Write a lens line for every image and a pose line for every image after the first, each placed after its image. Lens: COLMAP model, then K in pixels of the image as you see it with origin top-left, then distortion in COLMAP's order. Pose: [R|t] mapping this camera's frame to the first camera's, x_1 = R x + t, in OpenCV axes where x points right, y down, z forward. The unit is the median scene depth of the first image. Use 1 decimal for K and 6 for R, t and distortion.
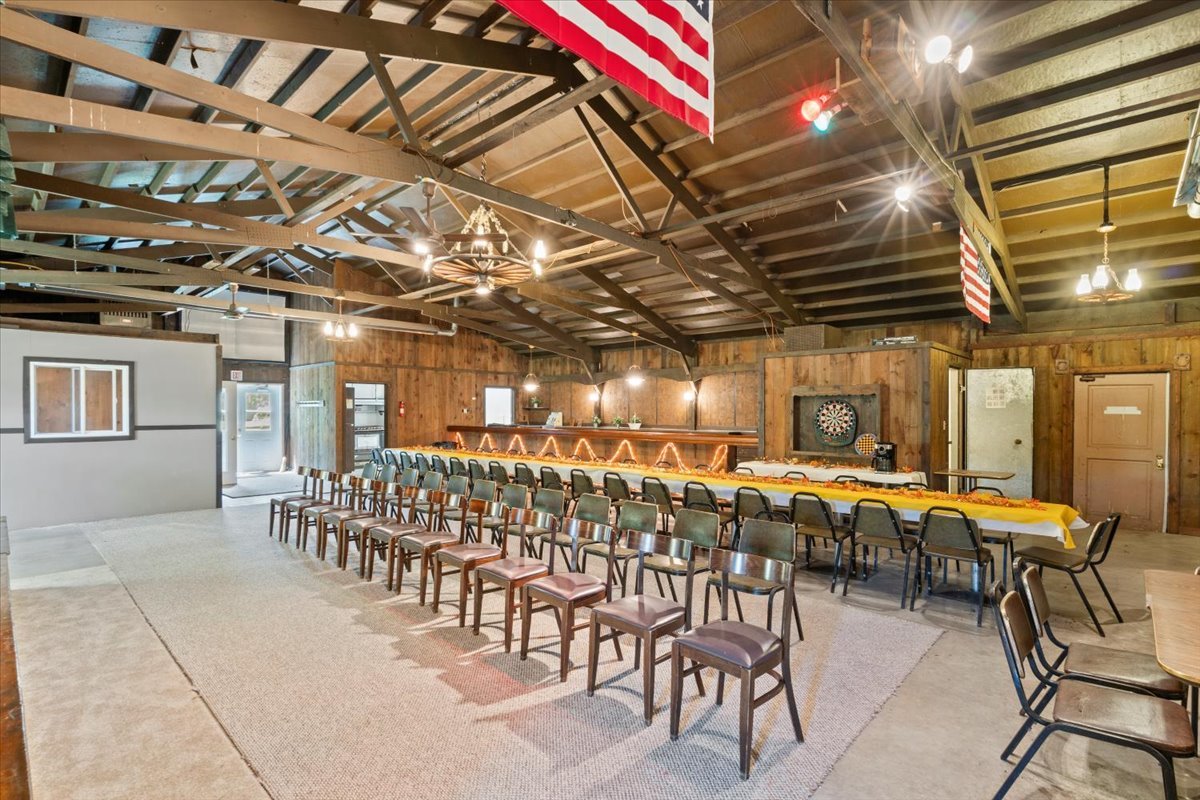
lens RADIAL K [[562.0, 0, 600.9], [0, 562.0, 408.0], [0, 0, 1]] dist [-0.002009, -0.000052]
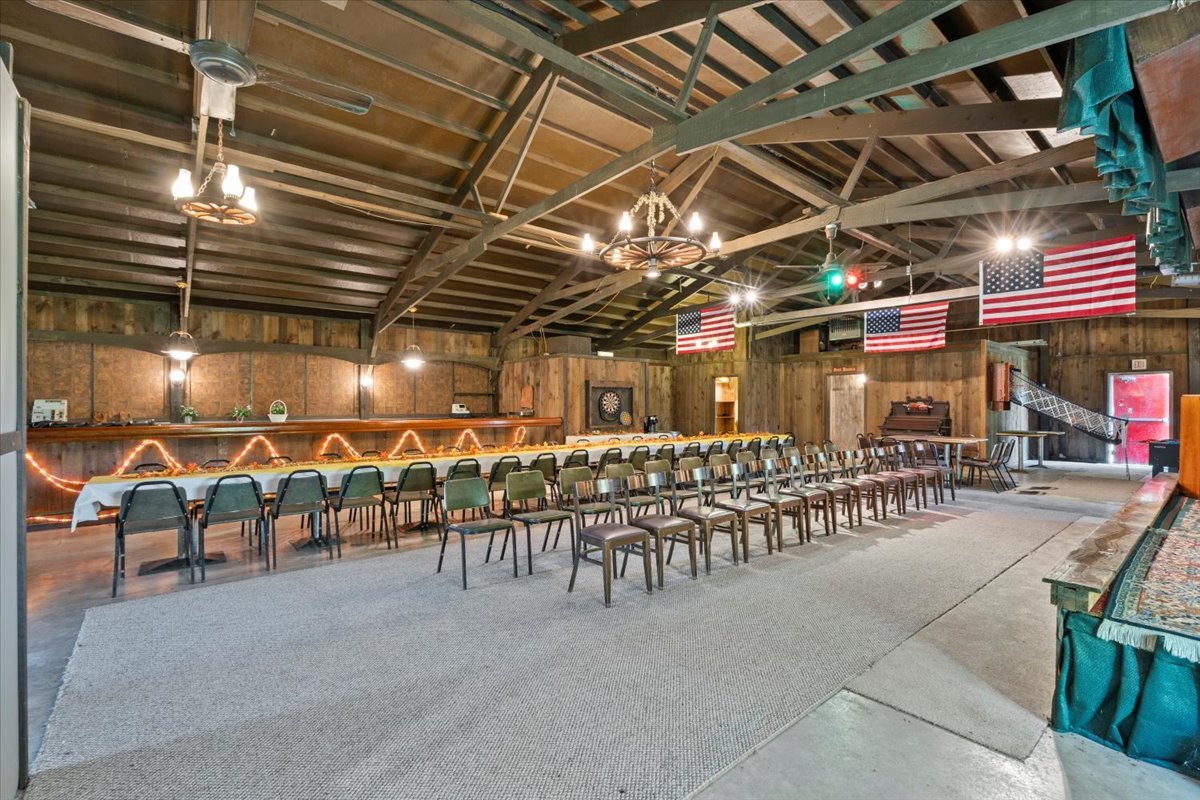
lens RADIAL K [[531.3, 0, 598.9], [0, 531.3, 402.3], [0, 0, 1]] dist [-0.008532, 0.000899]
pose [[0.140745, -0.002458, 0.990043, -0.919002], [-0.004070, 0.999987, 0.003061, 0.012656], [-0.990037, -0.004460, 0.140733, 0.758471]]
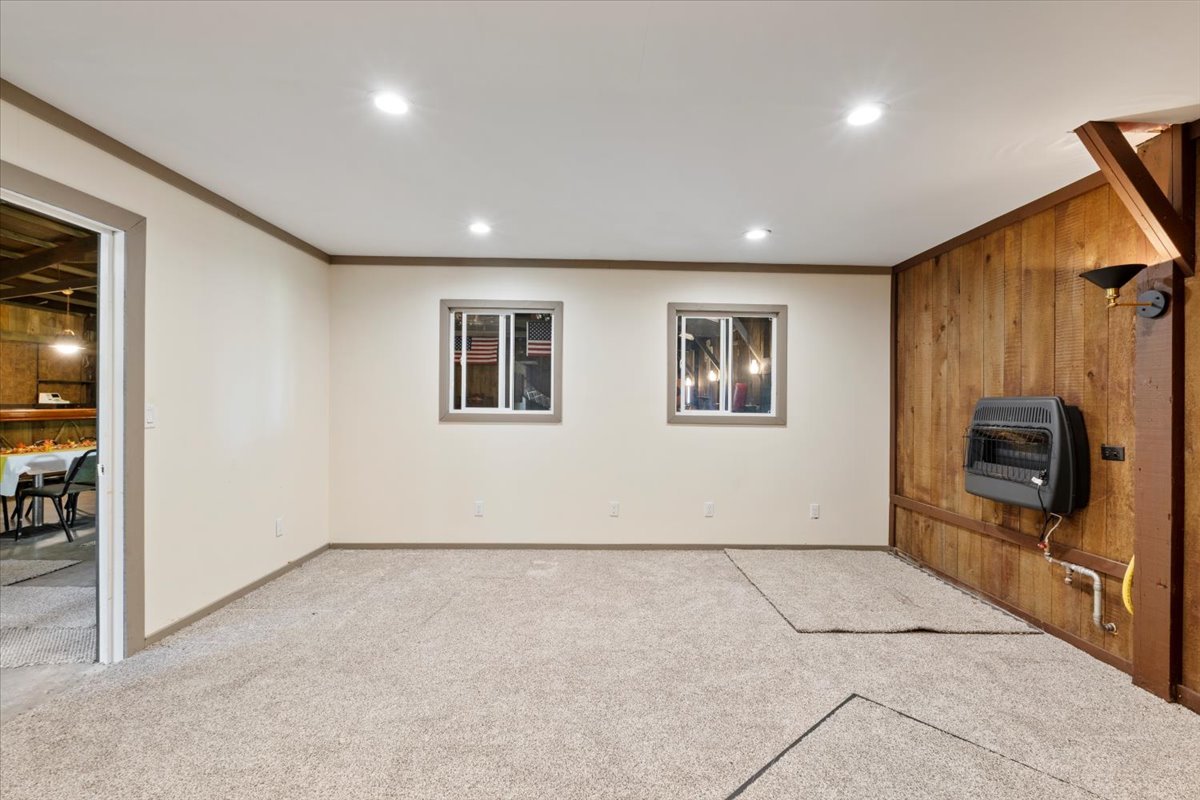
lens RADIAL K [[531.3, 0, 603.9], [0, 531.3, 402.0], [0, 0, 1]] dist [-0.008532, 0.000899]
pose [[-0.683907, -0.011283, 0.729482, -1.254672], [-0.014276, 0.999896, 0.002081, 0.020912], [-0.729429, -0.008991, -0.683997, 1.121093]]
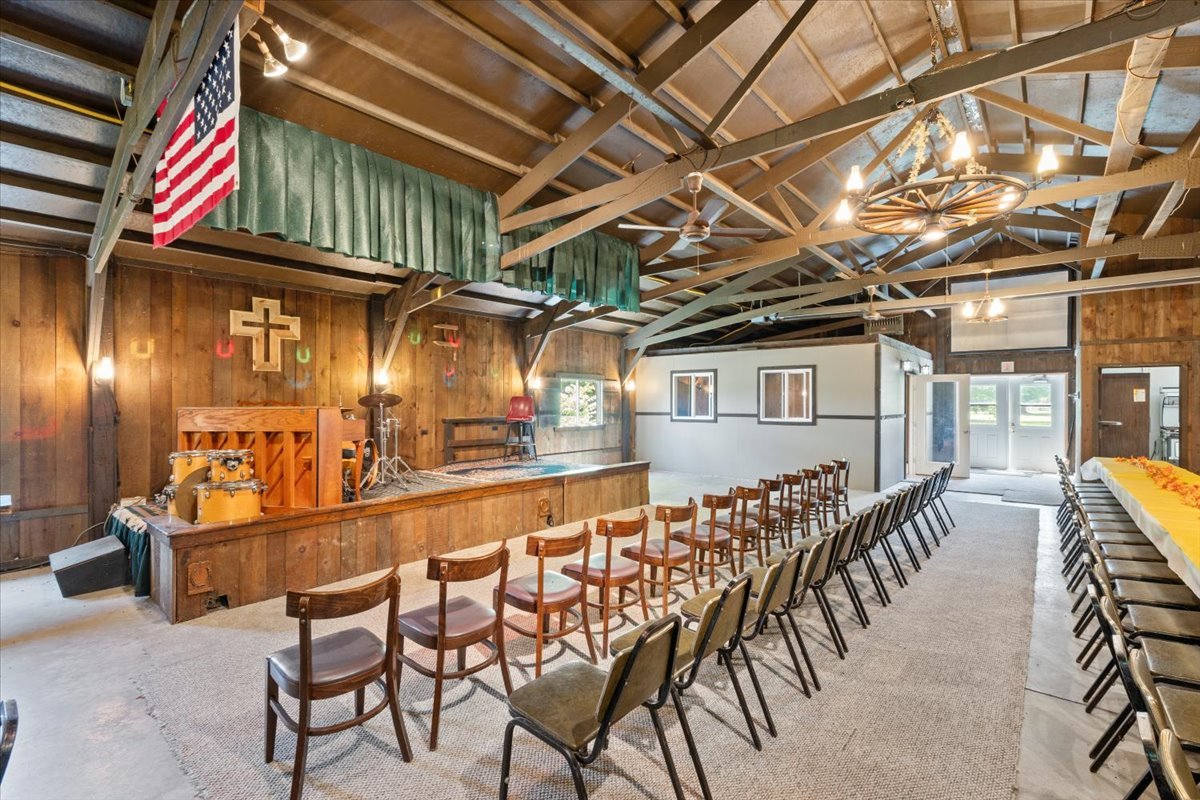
lens RADIAL K [[531.3, 0, 600.4], [0, 531.3, 401.0], [0, 0, 1]] dist [-0.008532, 0.000899]
pose [[0.041046, 0.001564, -0.999156, 0.214606], [-0.000160, 0.999999, 0.001559, -0.001083], [0.999157, 0.000096, 0.041046, 0.272750]]
